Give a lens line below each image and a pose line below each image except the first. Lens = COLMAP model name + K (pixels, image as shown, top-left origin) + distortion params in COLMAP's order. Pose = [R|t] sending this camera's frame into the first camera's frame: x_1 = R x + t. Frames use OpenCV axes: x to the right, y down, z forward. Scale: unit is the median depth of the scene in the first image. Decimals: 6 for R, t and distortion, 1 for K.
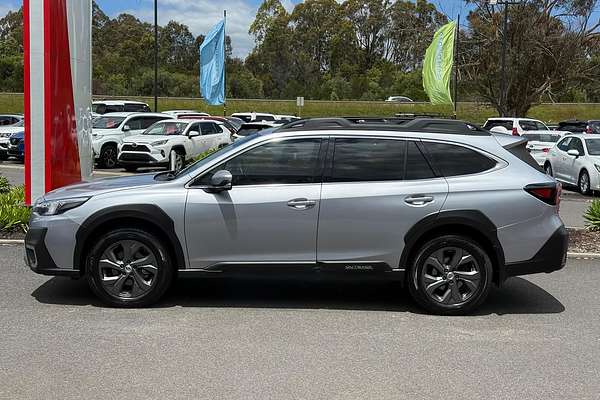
lens RADIAL K [[865.5, 0, 300.0], [0, 865.5, 200.0], [0, 0, 1]] dist [0.028182, 0.012501]
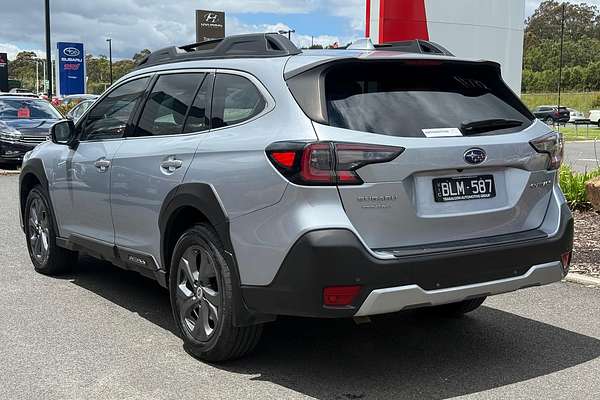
lens RADIAL K [[865.5, 0, 300.0], [0, 865.5, 200.0], [0, 0, 1]] dist [0.028182, 0.012501]
pose [[0.556422, 0.071972, -0.827777, 0.705993], [-0.081787, 0.996148, 0.031635, -0.001518], [0.826865, 0.050099, 0.560164, 0.721816]]
